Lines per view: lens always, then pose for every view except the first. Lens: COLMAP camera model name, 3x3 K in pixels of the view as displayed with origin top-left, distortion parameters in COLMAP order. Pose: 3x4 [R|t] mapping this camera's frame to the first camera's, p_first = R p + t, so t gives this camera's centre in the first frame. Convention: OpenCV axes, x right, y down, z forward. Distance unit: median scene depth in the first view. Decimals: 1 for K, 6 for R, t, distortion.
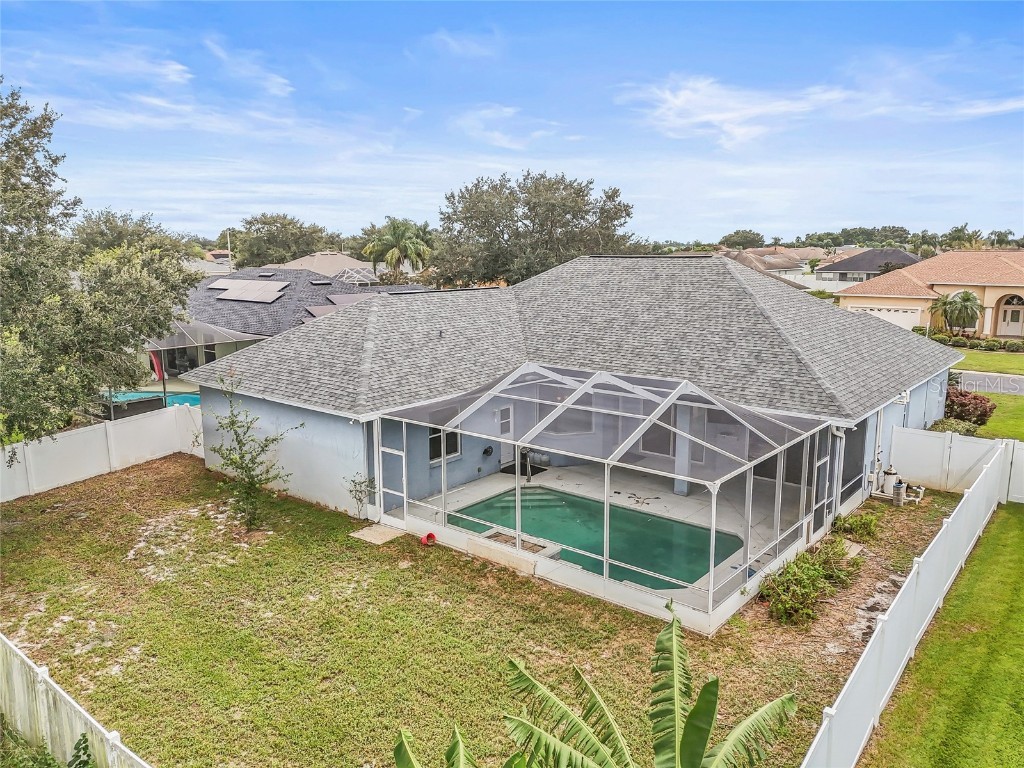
lens RADIAL K [[754.7, 0, 518.1], [0, 754.7, 381.2], [0, 0, 1]] dist [0.078517, -0.082398]
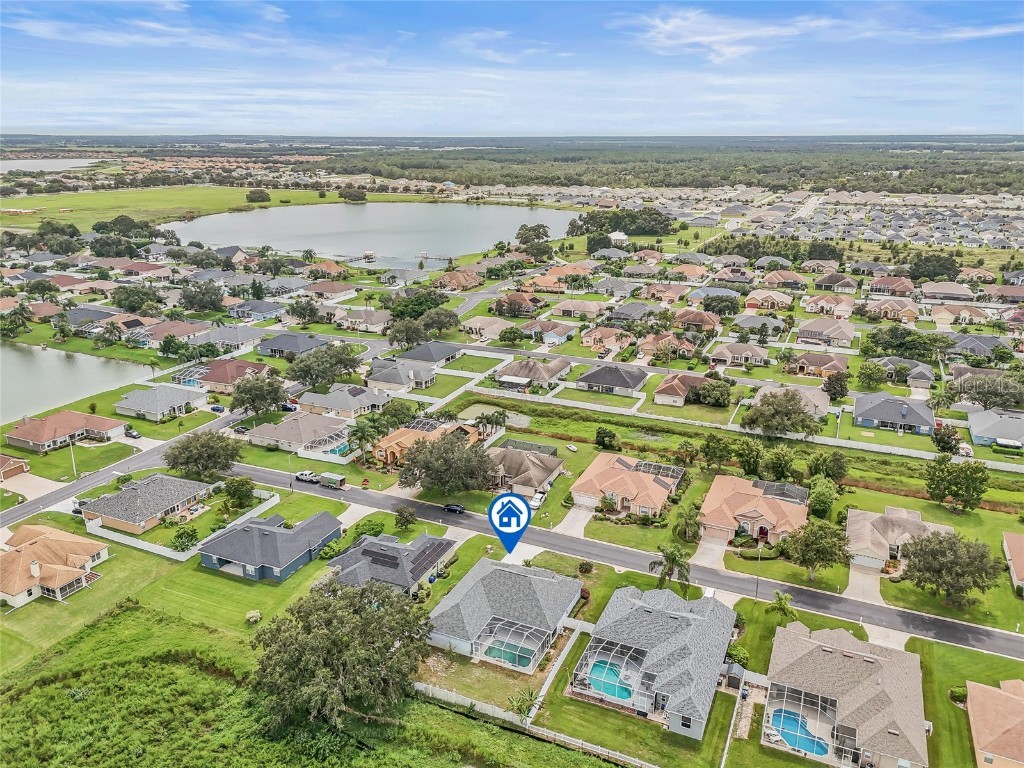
lens RADIAL K [[754.7, 0, 518.1], [0, 754.7, 381.2], [0, 0, 1]] dist [0.078517, -0.082398]
pose [[0.966926, -0.076368, 0.243357, -1.213032], [0.042890, 0.989220, 0.140014, -2.924563], [-0.251426, -0.124945, 0.959778, -4.748859]]
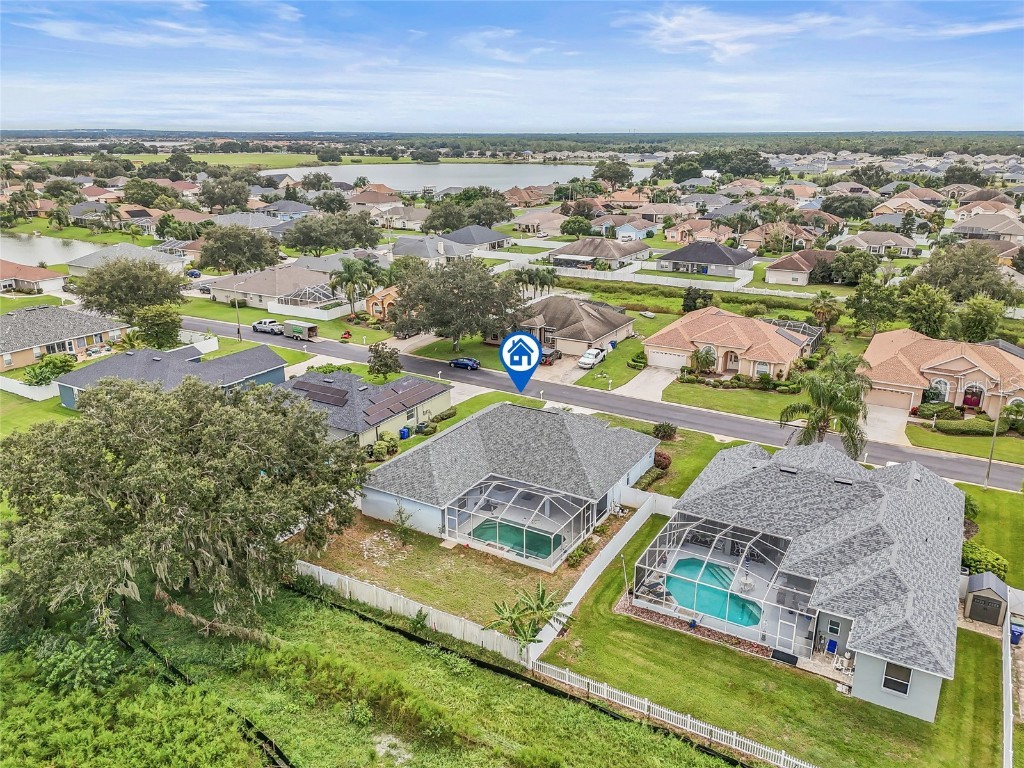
lens RADIAL K [[754.7, 0, 518.1], [0, 754.7, 381.2], [0, 0, 1]] dist [0.078517, -0.082398]
pose [[0.988463, -0.043961, 0.144940, -0.347580], [0.023253, 0.989653, 0.141583, -0.944260], [-0.149665, -0.136579, 0.979258, -2.092730]]
